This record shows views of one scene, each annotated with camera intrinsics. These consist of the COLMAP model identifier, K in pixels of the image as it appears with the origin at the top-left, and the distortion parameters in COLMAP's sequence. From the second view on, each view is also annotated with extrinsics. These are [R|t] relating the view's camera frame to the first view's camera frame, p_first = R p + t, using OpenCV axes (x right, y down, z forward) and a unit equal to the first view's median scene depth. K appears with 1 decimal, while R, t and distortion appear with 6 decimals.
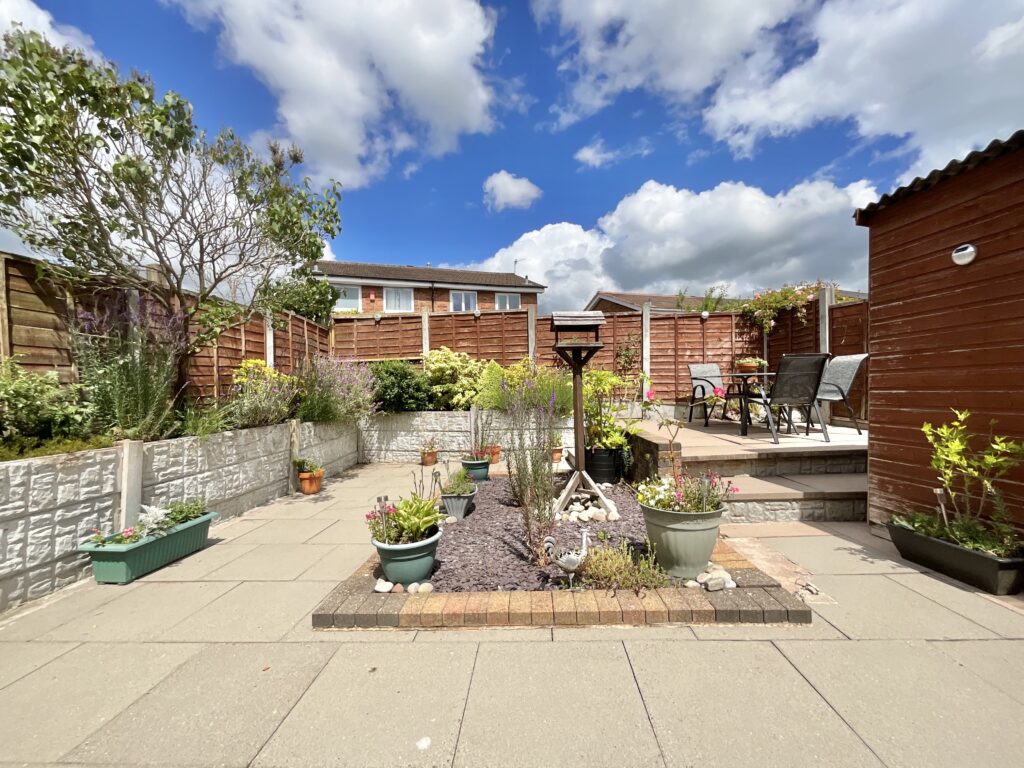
lens RADIAL K [[412.7, 0, 512.0], [0, 412.7, 384.0], [0, 0, 1]] dist [-0.000054, 0.000030]
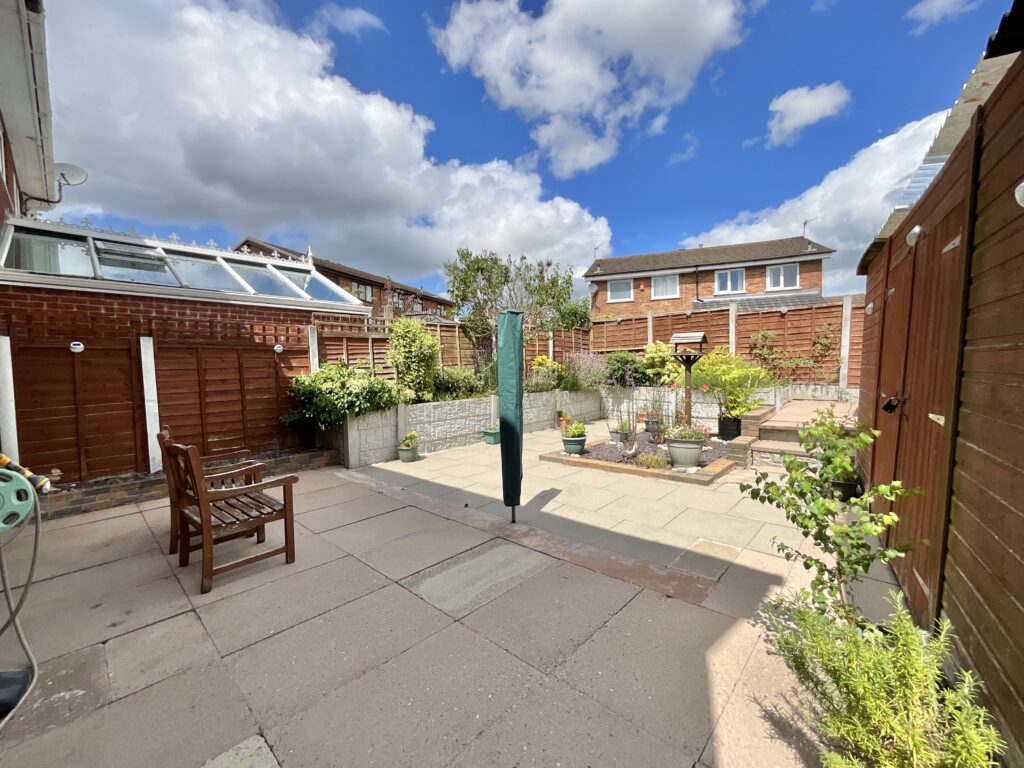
lens RADIAL K [[412.7, 0, 512.0], [0, 412.7, 384.0], [0, 0, 1]] dist [-0.000054, 0.000030]
pose [[0.765790, 0.035583, -0.642105, 0.374413], [0.011429, 0.997557, 0.068911, -0.049337], [0.642989, -0.060110, 0.763513, -0.408222]]
